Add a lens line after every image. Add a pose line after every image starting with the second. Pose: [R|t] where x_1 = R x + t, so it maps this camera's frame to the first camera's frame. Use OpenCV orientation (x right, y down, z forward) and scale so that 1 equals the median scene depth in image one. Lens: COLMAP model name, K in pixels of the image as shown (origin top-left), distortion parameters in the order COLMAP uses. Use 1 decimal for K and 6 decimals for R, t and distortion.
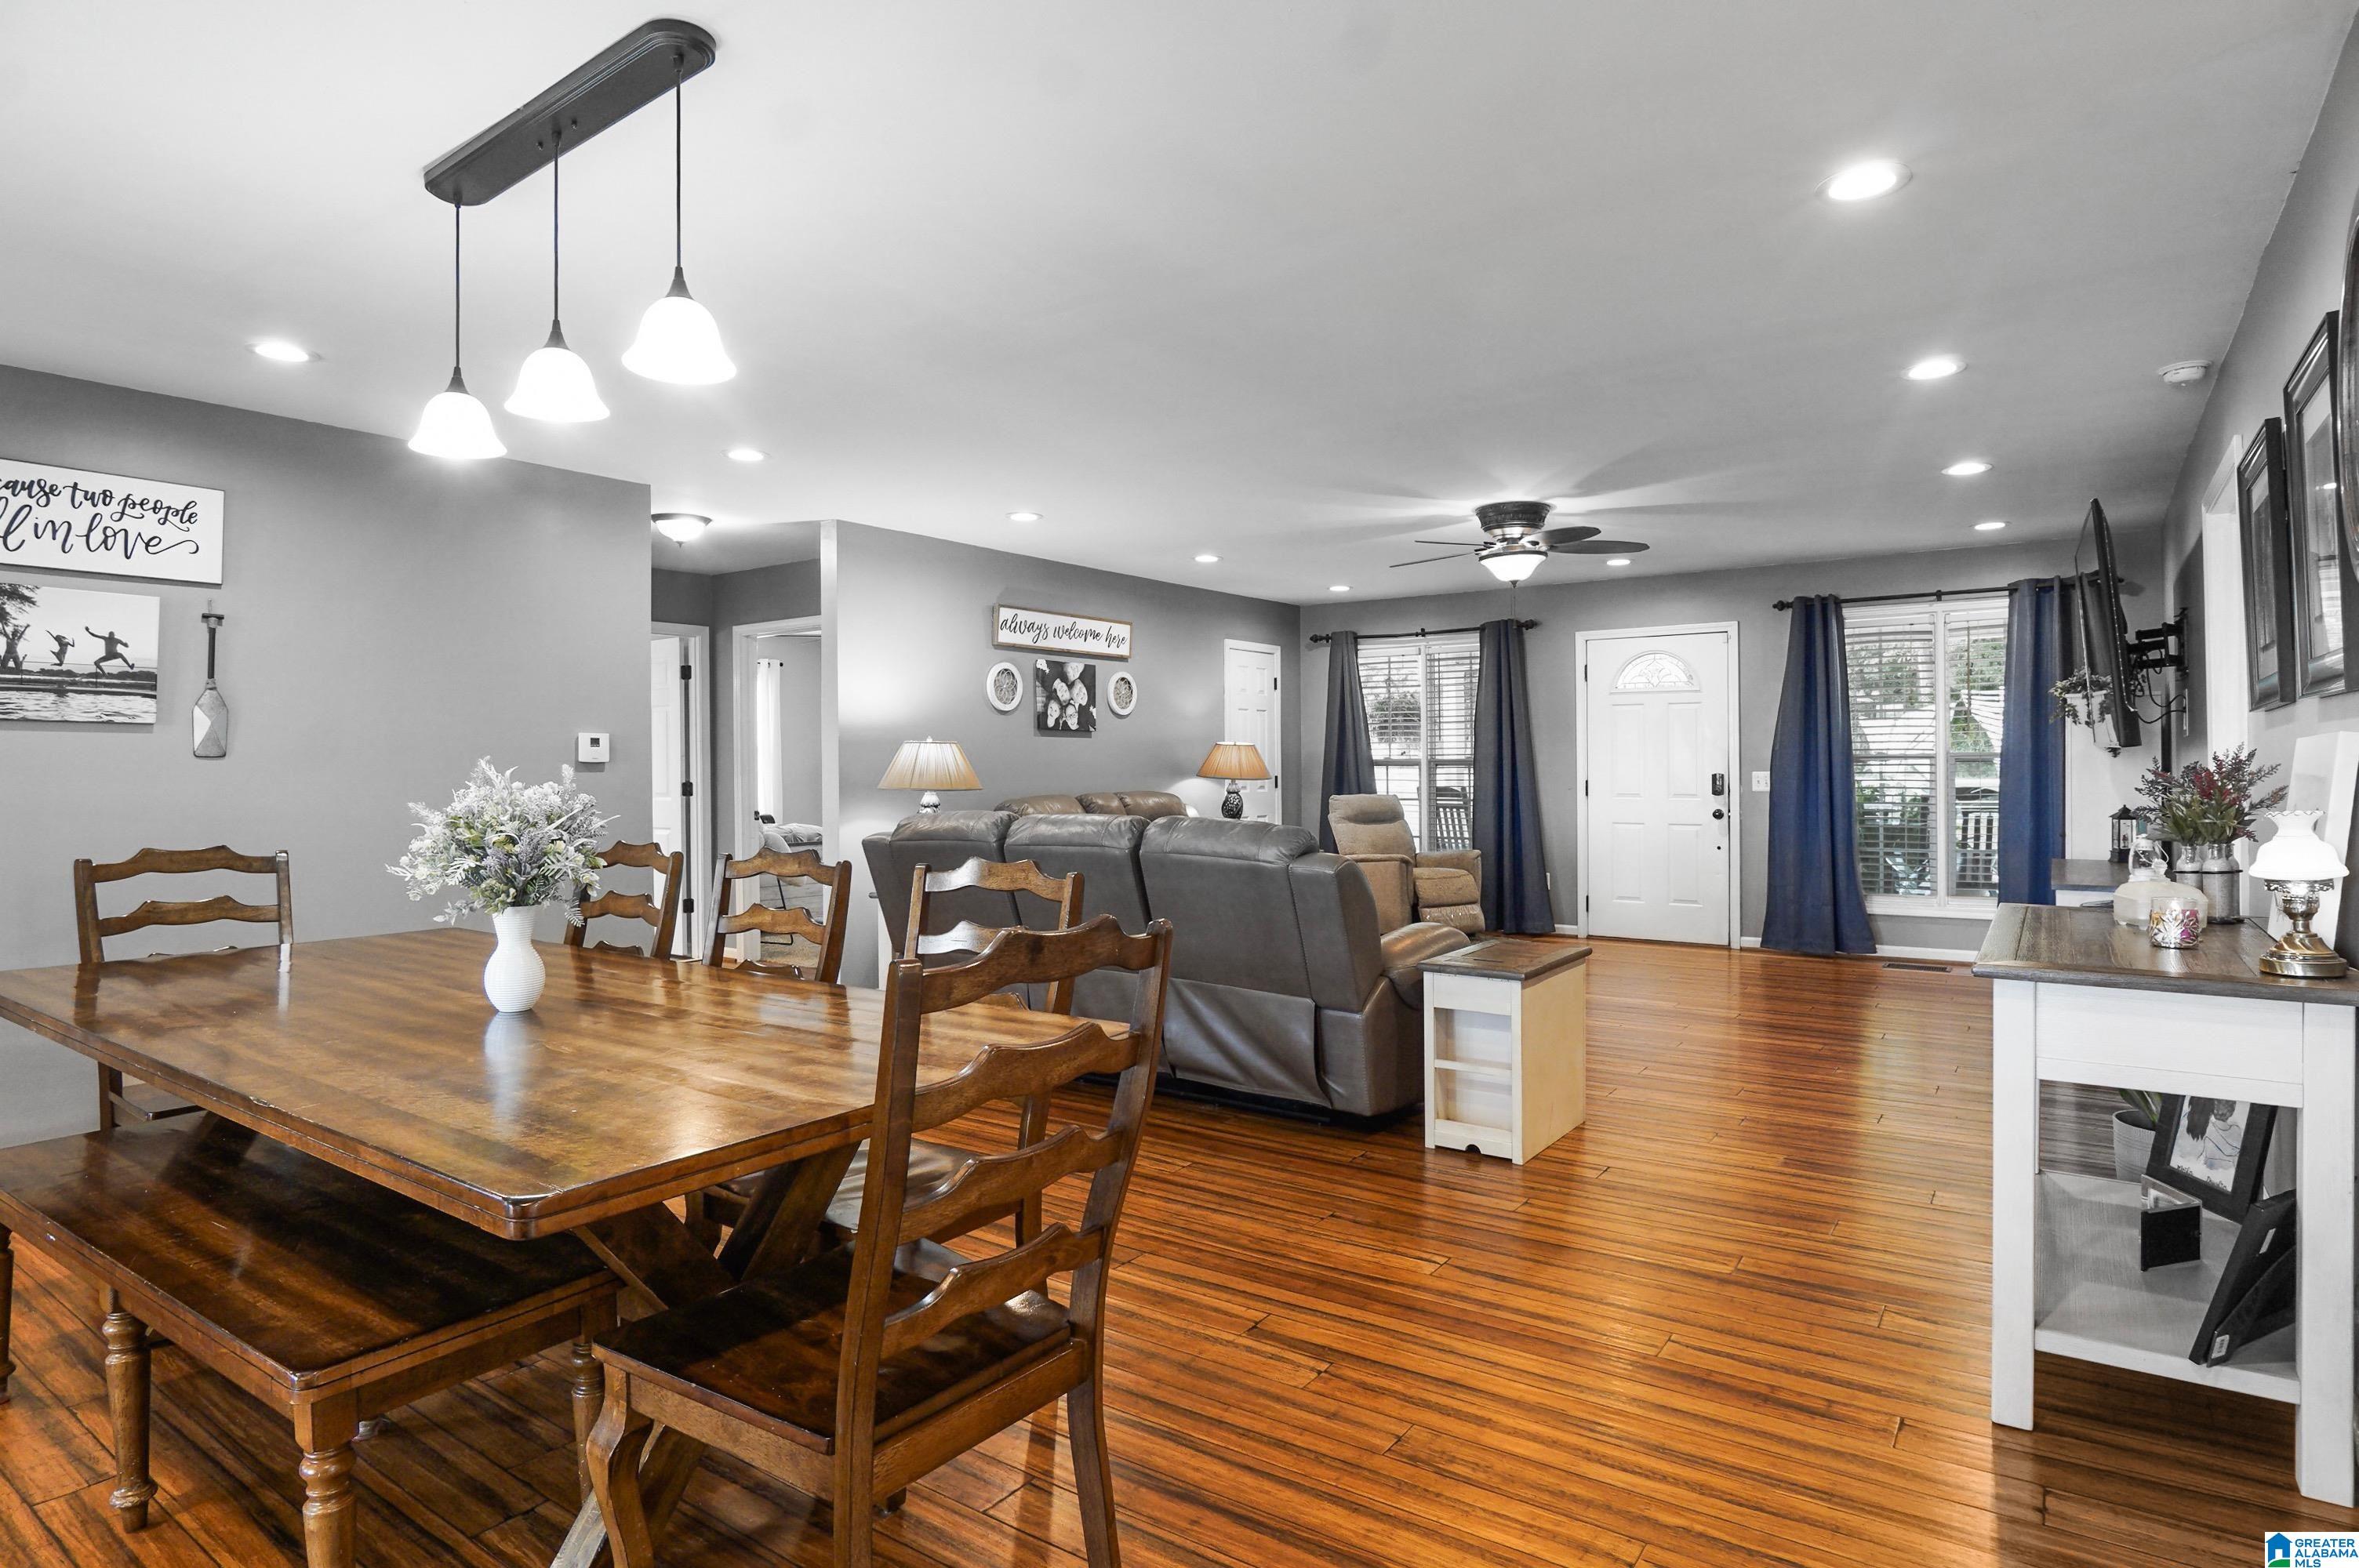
lens RADIAL K [[1287.8, 0, 1174.6], [0, 1287.8, 760.5], [0, 0, 1]] dist [-0.019733, 0.001677]
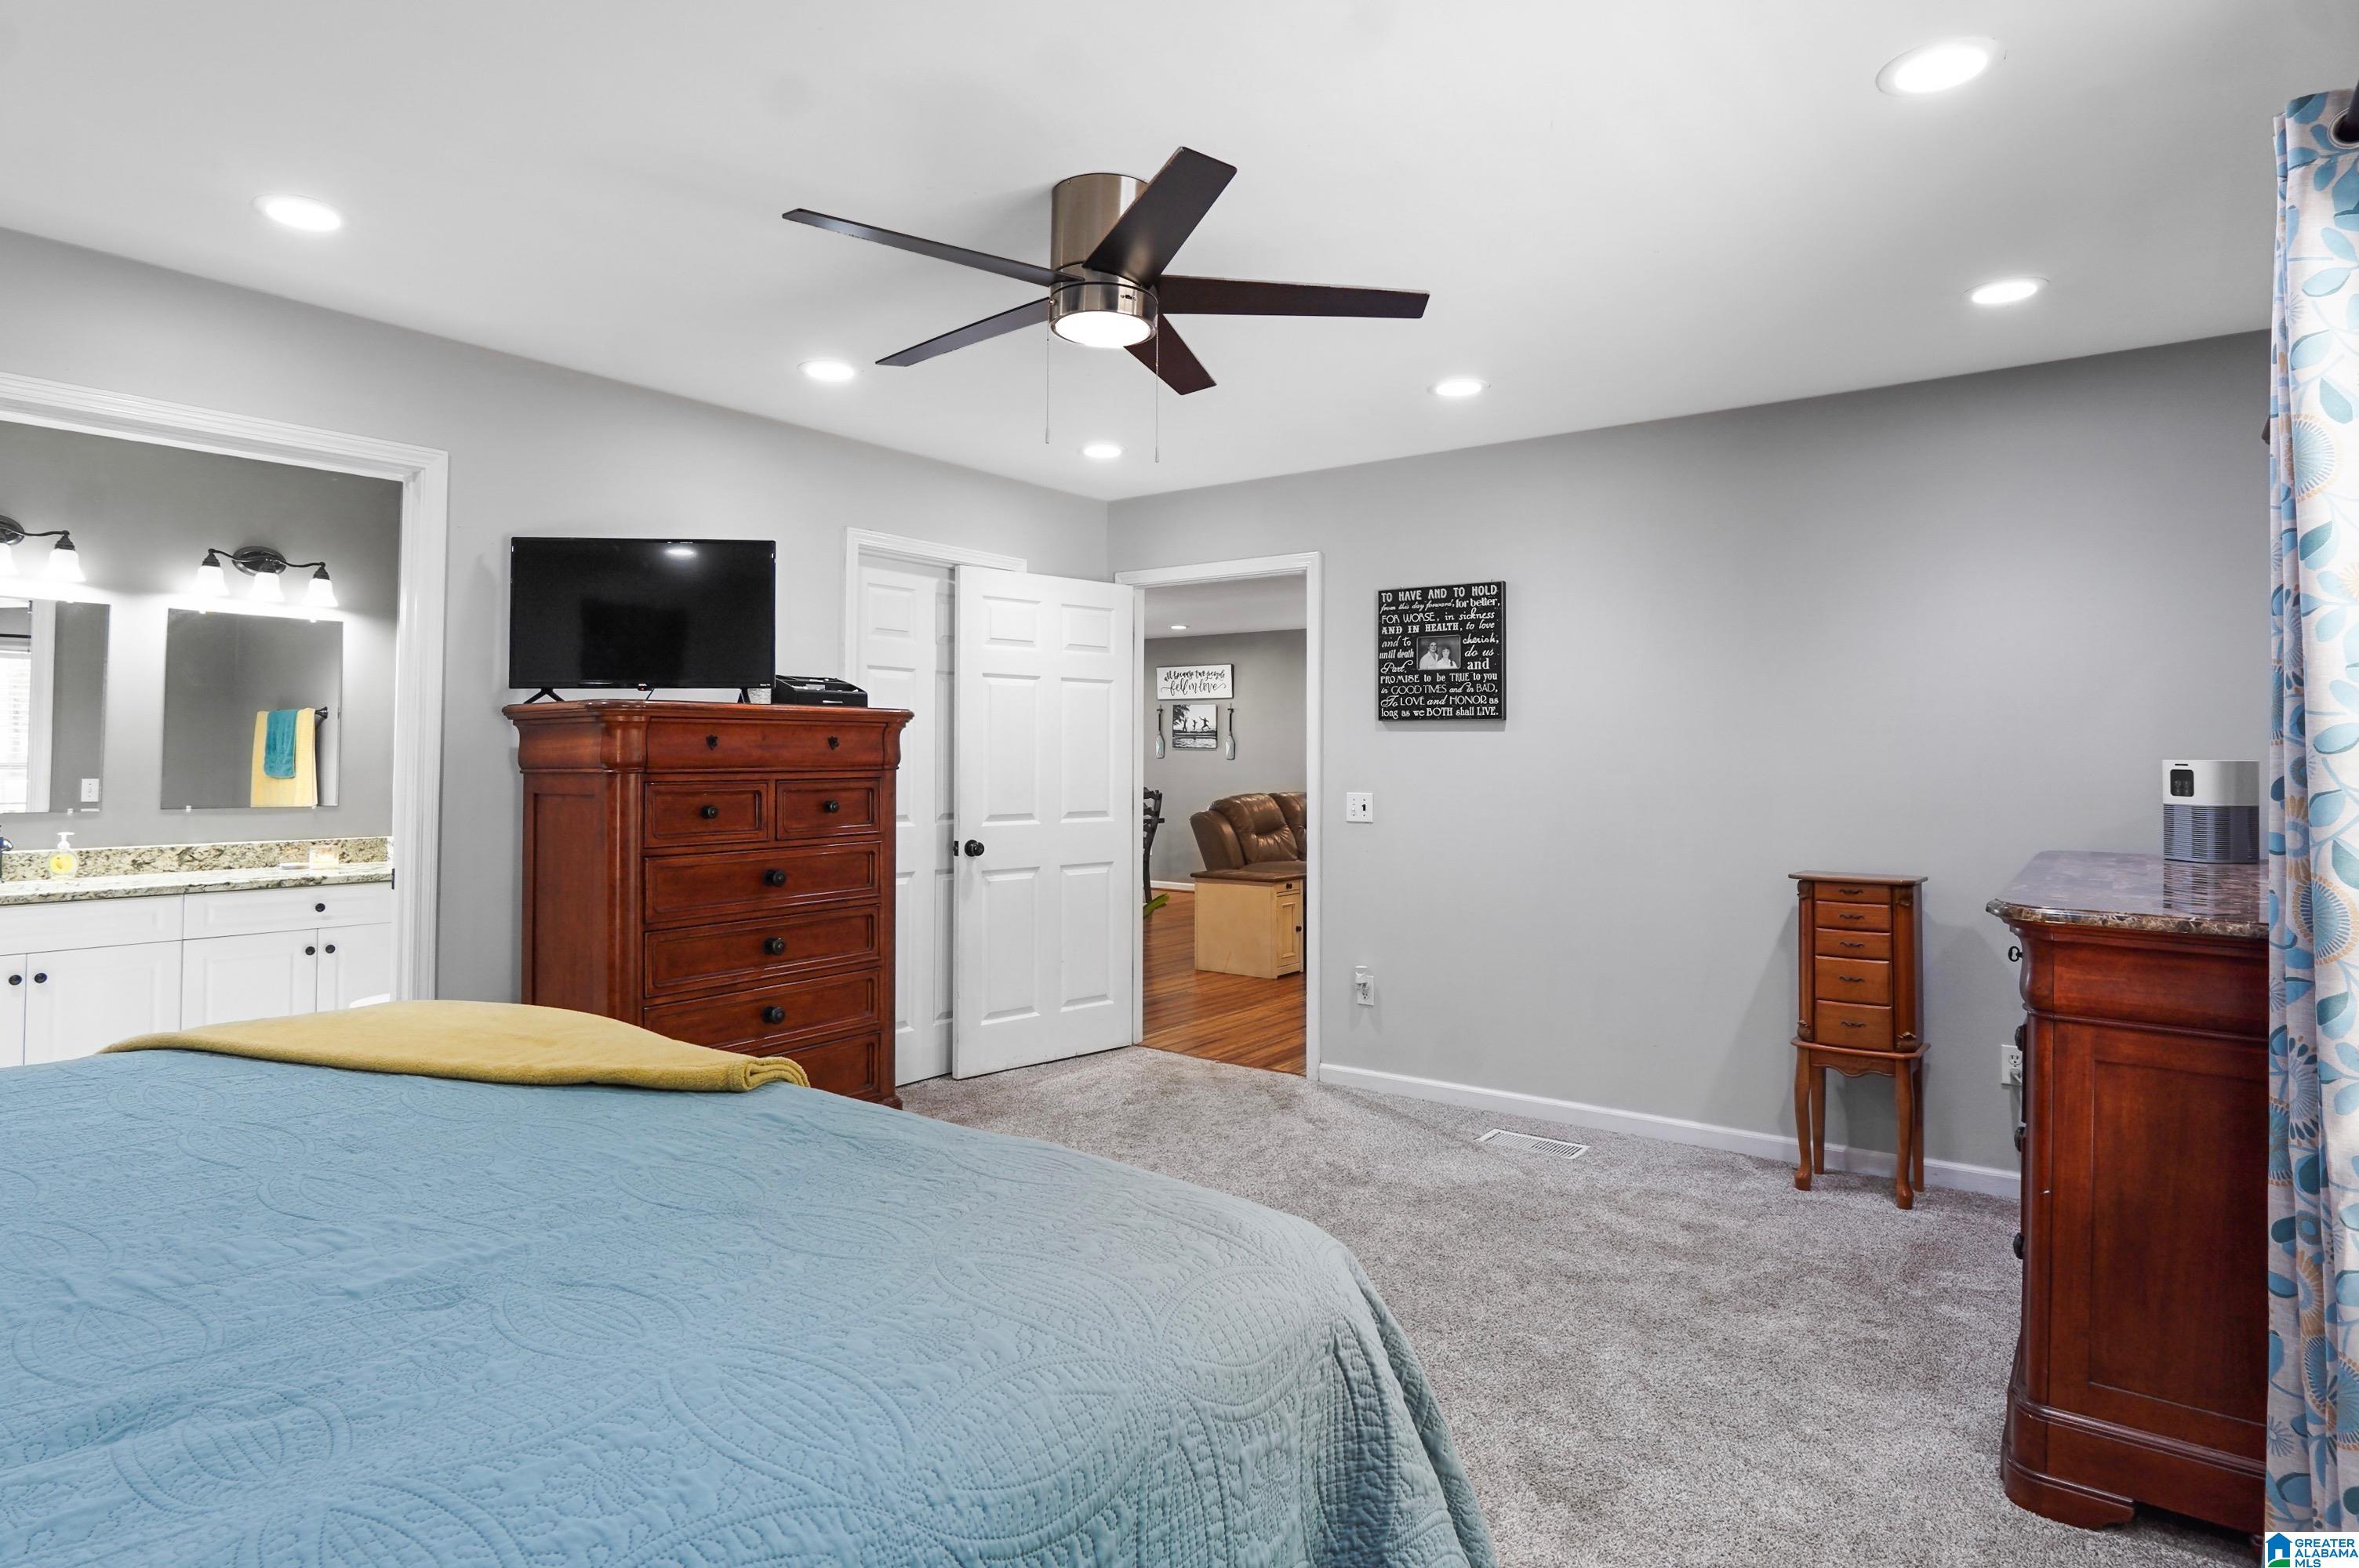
lens RADIAL K [[1296.0, 0, 1179.5], [0, 1296.0, 784.0], [0, 0, 1]] dist [-0.039513, 0.012881]
pose [[-0.018178, 0.029747, -0.999392, 1.142570], [0.000511, 0.999557, 0.029742, -0.017949], [0.999835, 0.000030, -0.018186, 0.506844]]
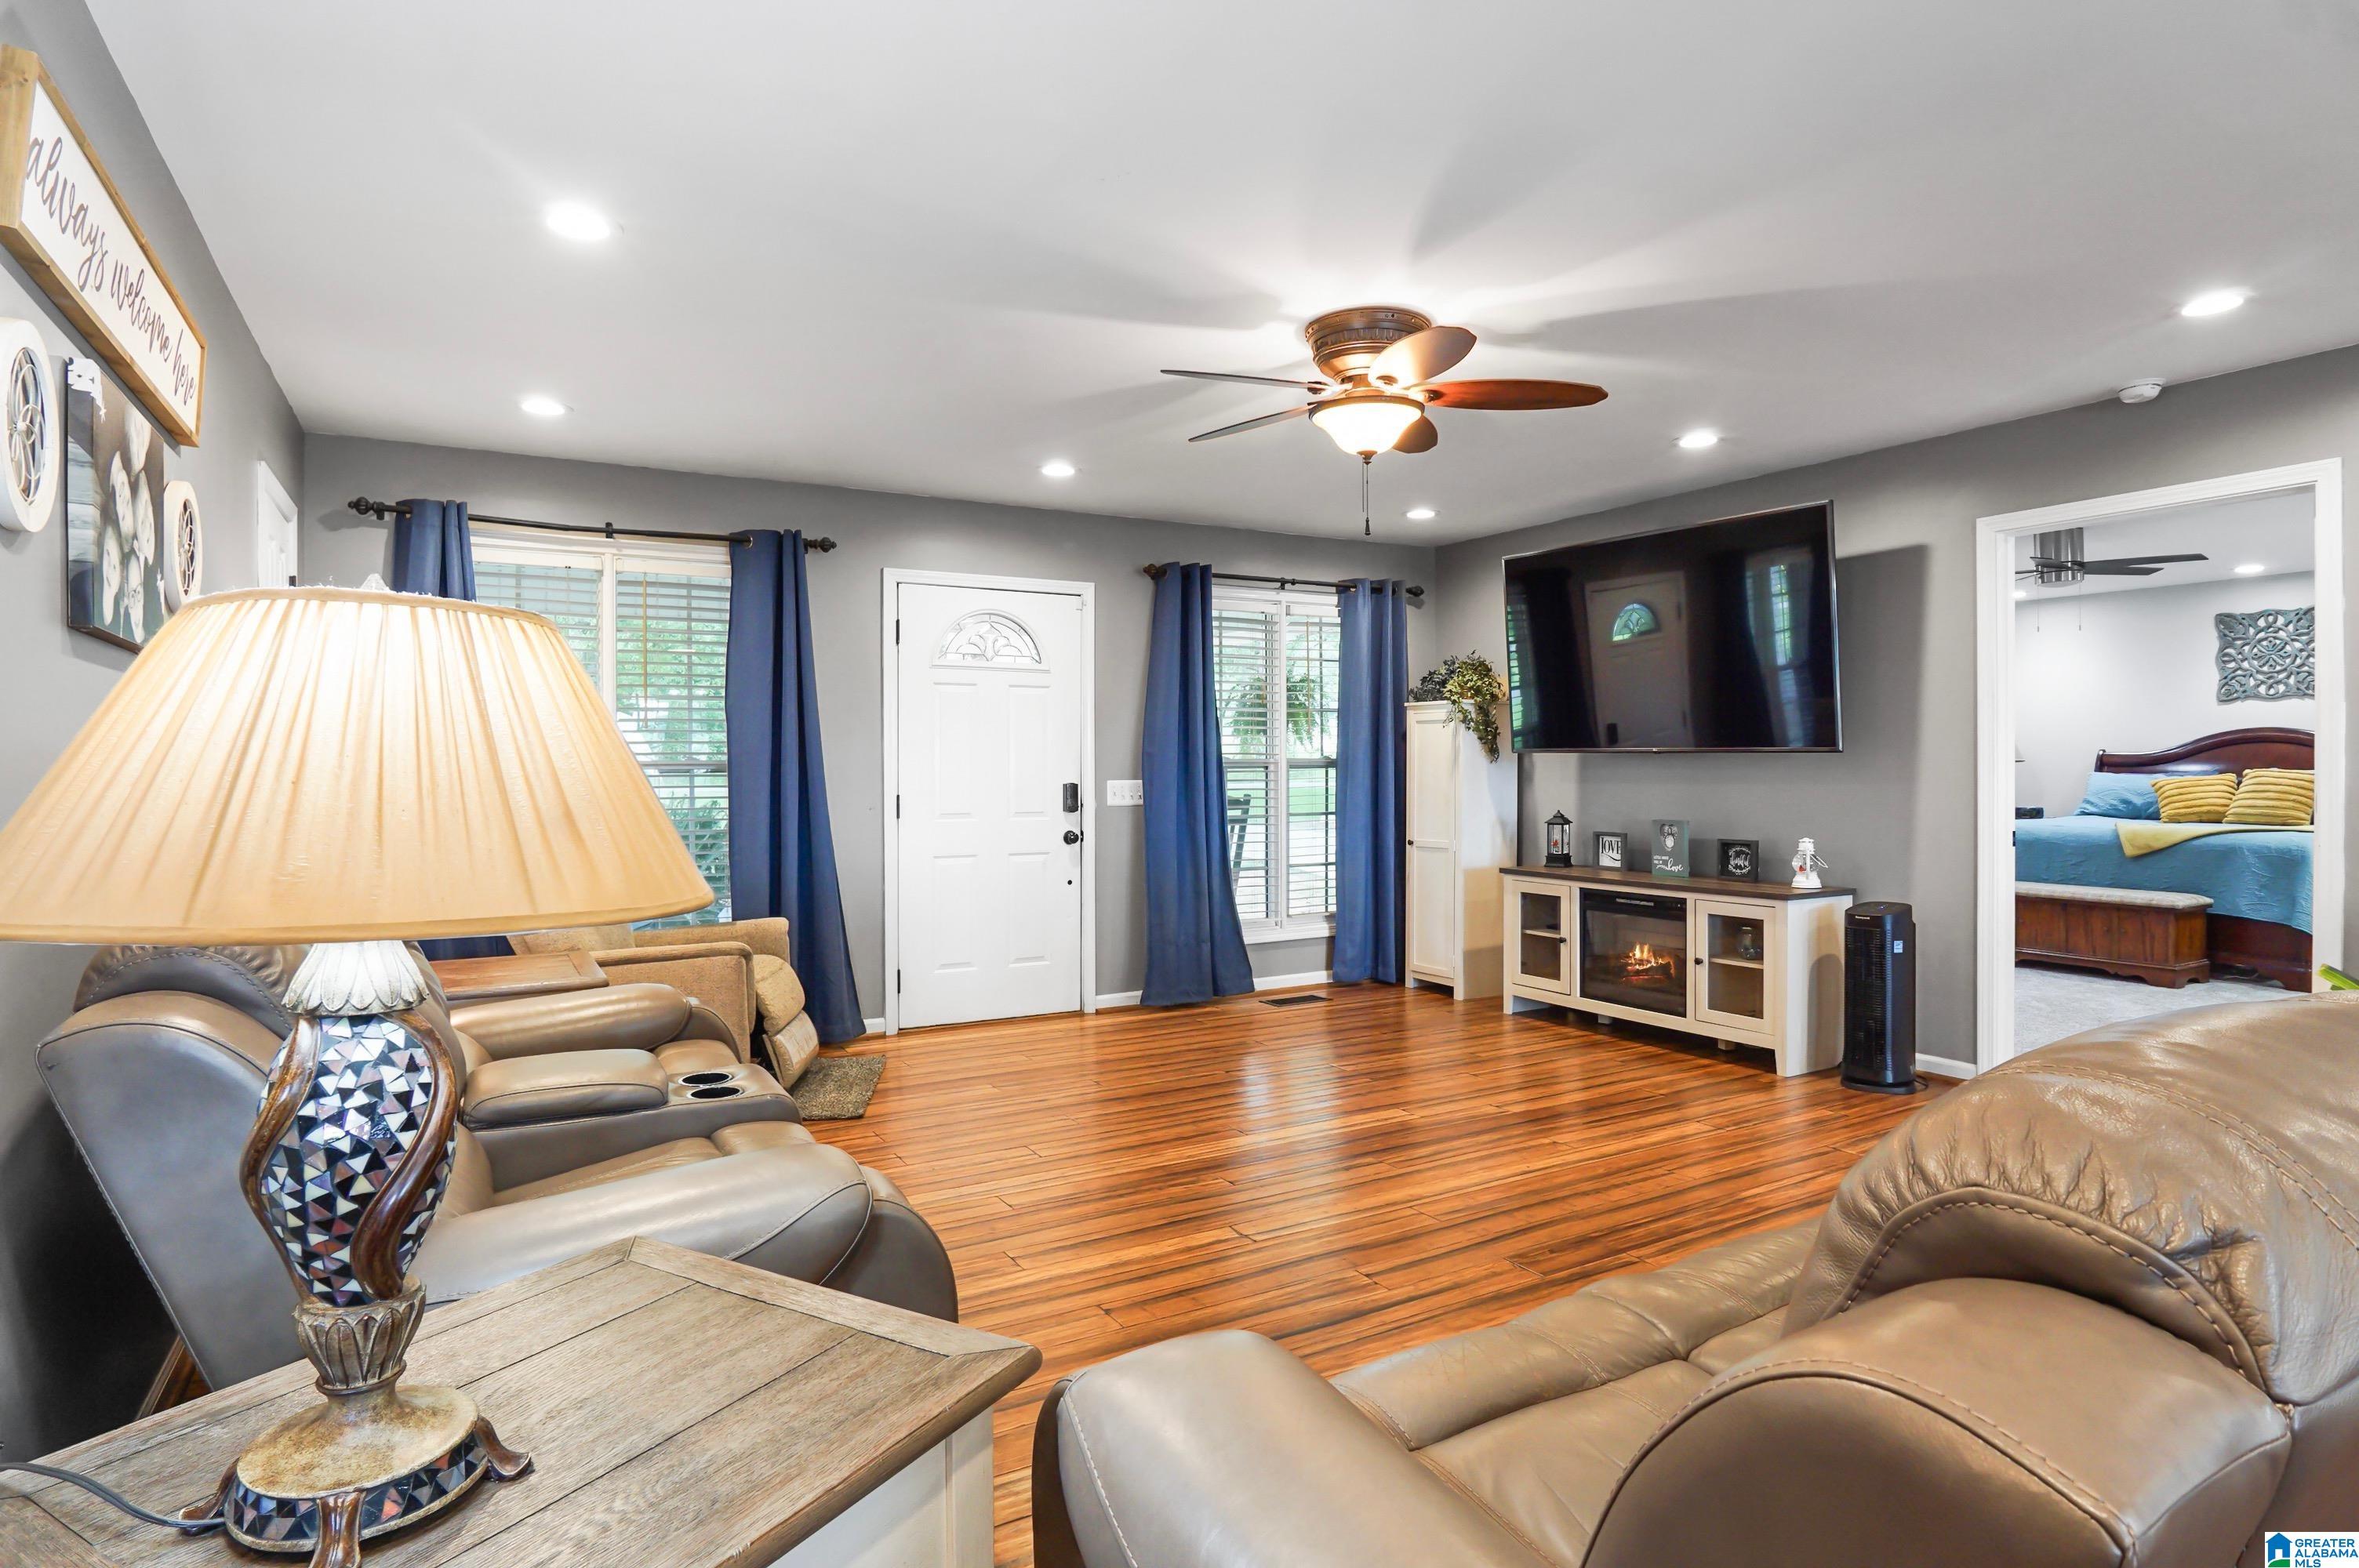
lens RADIAL K [[1264.2, 0, 1179.5], [0, 1264.2, 784.0], [0, 0, 1]] dist [-0.015564, 0.001193]
pose [[0.415870, -0.007751, 0.909391, -0.234404], [-0.001128, 0.999959, 0.009039, 0.004064], [-0.909423, -0.004785, 0.415844, 0.673142]]
